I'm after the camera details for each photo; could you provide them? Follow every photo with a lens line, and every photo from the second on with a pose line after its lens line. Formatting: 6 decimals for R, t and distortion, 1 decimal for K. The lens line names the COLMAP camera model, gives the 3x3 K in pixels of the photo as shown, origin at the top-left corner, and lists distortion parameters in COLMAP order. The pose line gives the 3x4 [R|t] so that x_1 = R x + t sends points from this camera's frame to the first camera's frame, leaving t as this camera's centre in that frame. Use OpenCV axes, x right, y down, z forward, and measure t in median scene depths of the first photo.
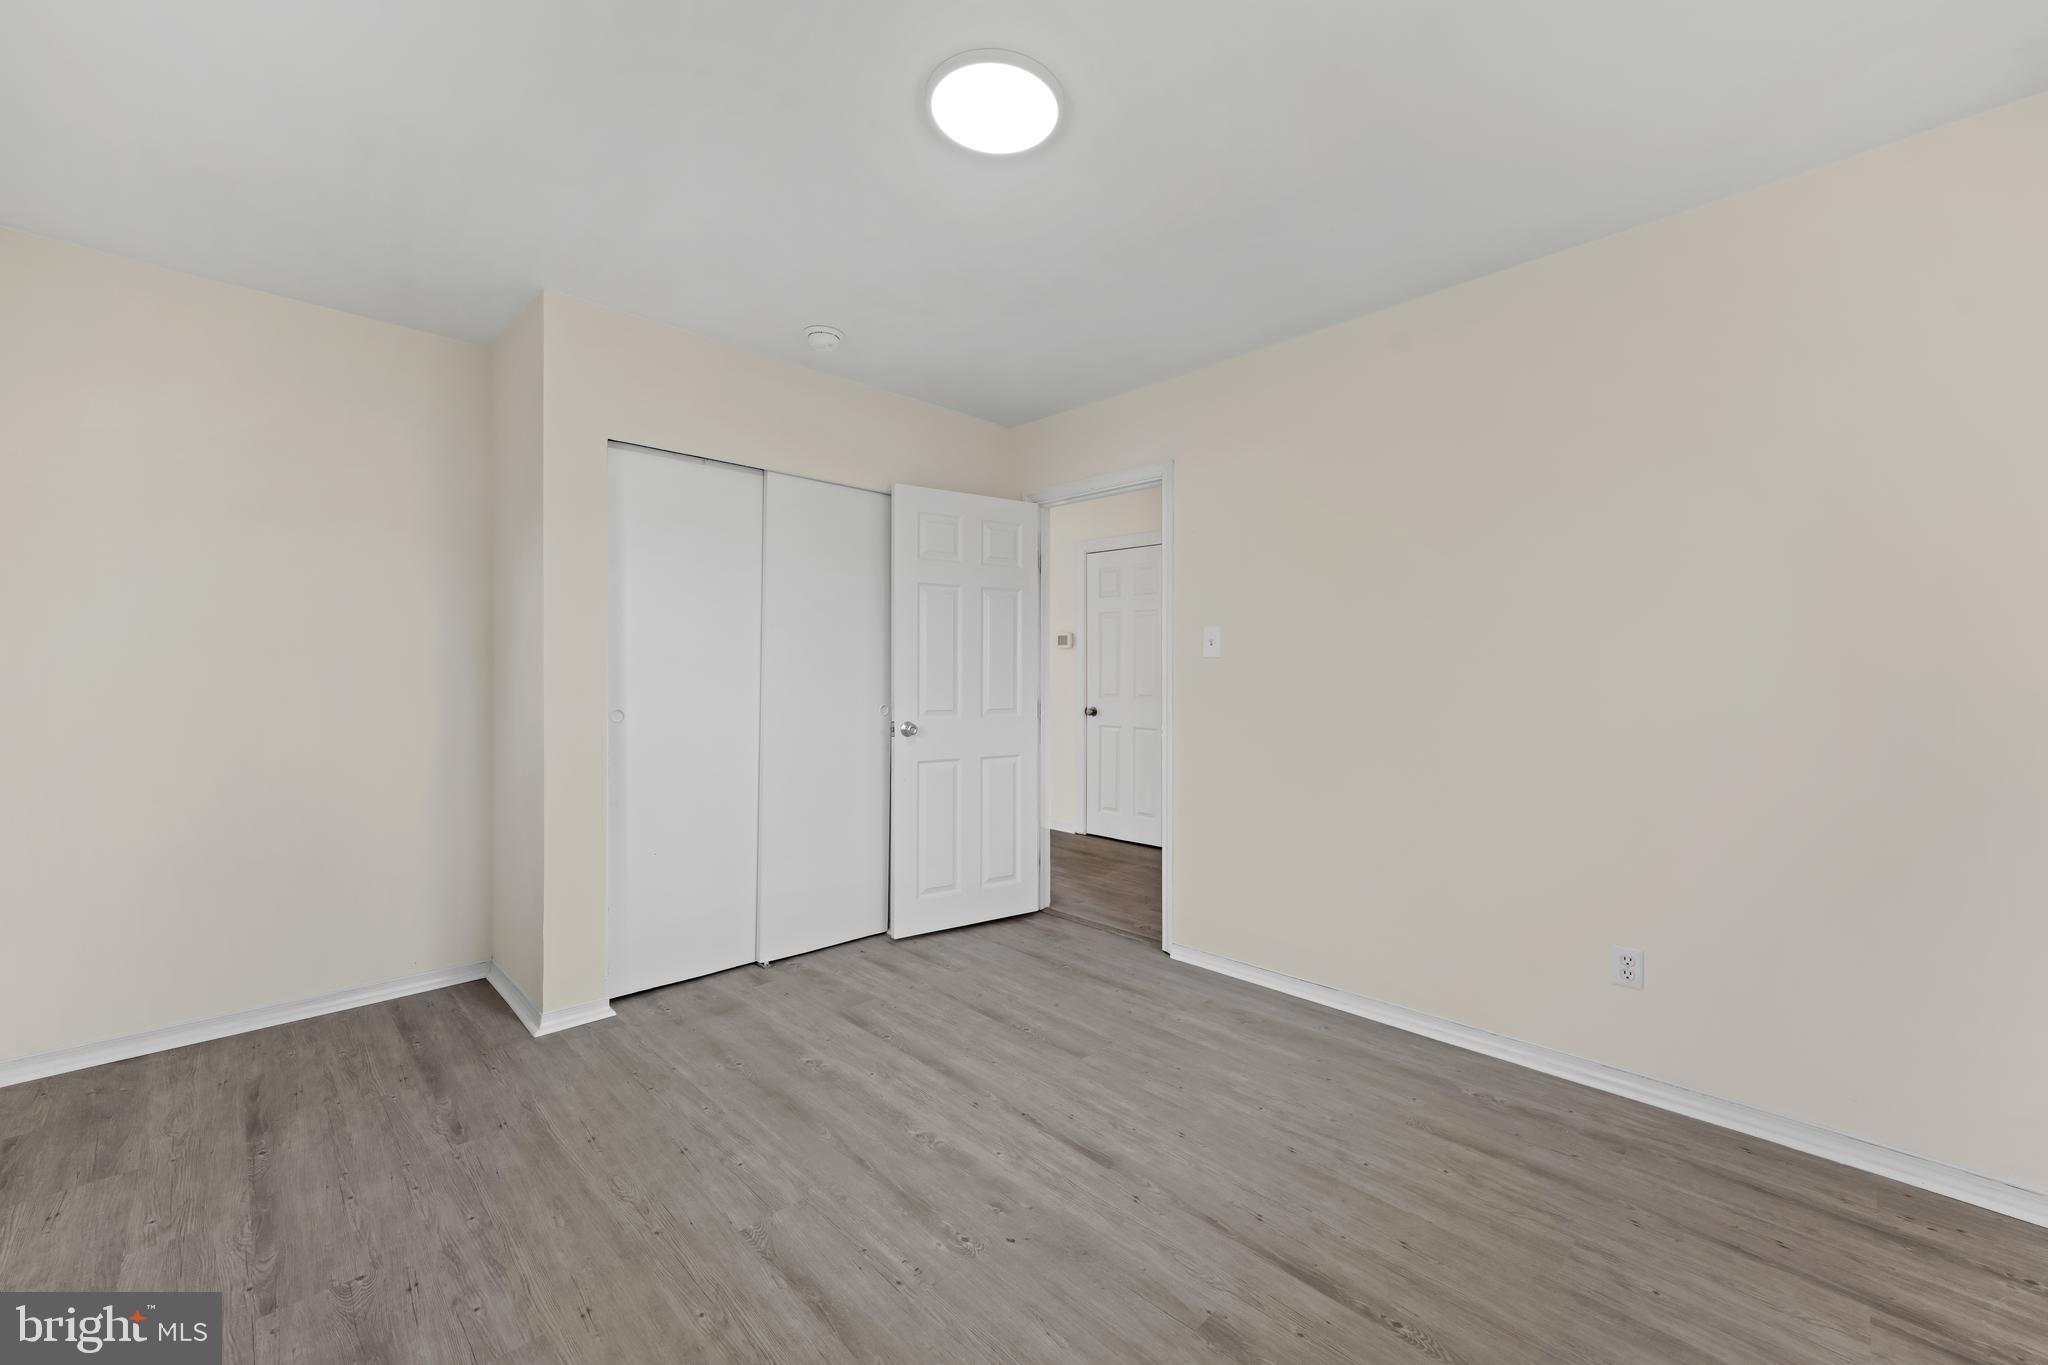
lens RADIAL K [[803.9, 0, 1024.0], [0, 803.9, 677.6], [0, 0, 1]] dist [0.018877, 0.001224]
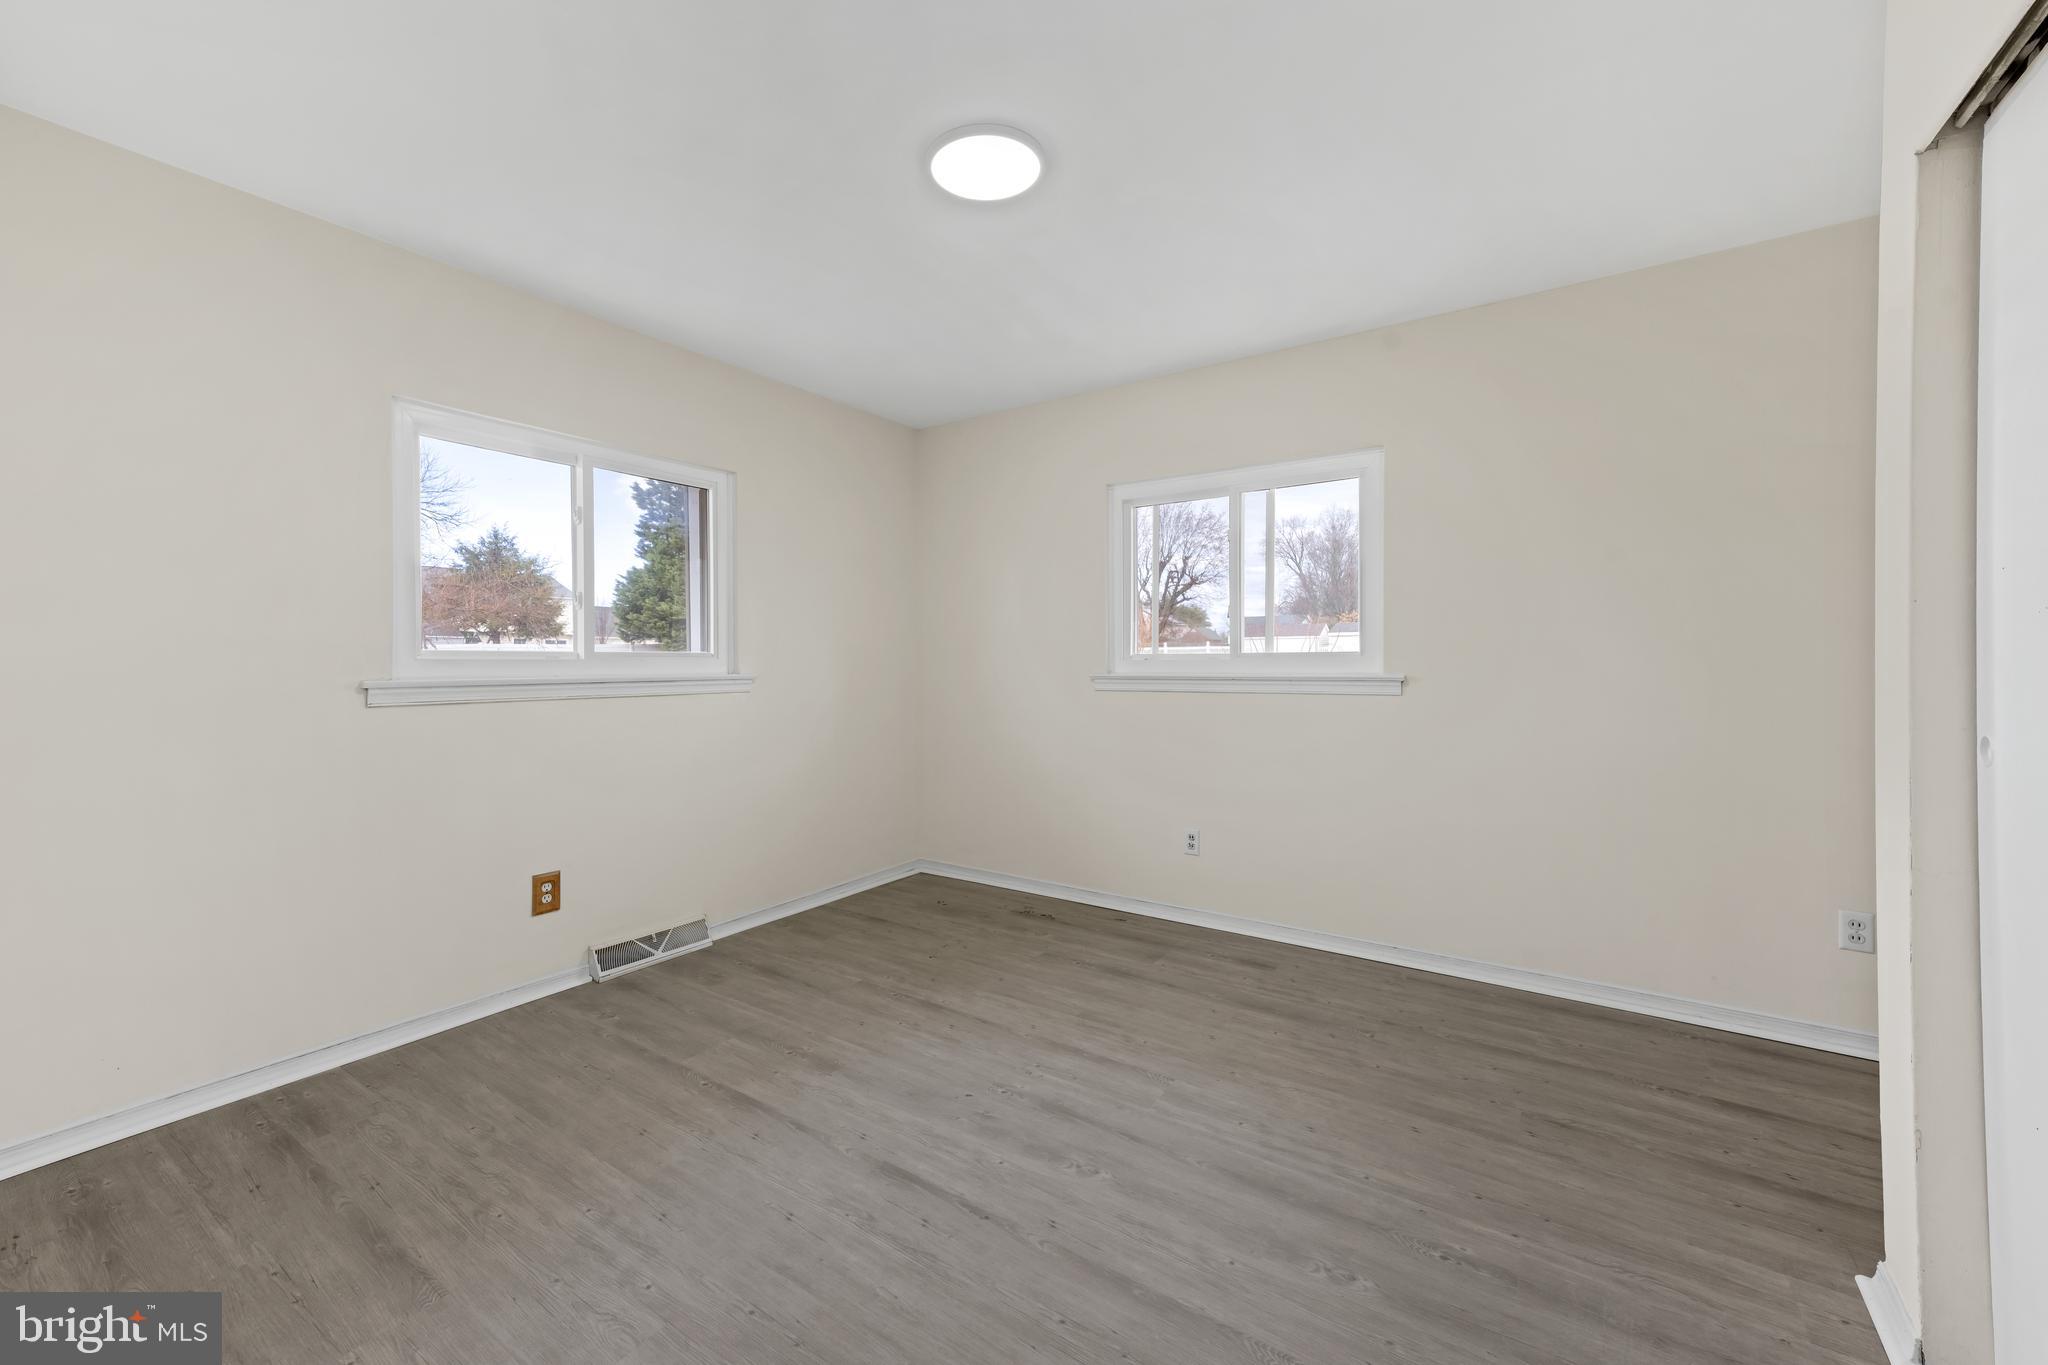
lens RADIAL K [[803.9, 0, 1023.0], [0, 803.9, 668.1], [0, 0, 1]] dist [0.018877, 0.001224]
pose [[-0.980263, 0.003574, -0.197665, 0.129275], [0.000731, 0.999895, 0.014453, -0.003481], [0.197696, 0.014023, -0.980163, 1.934604]]
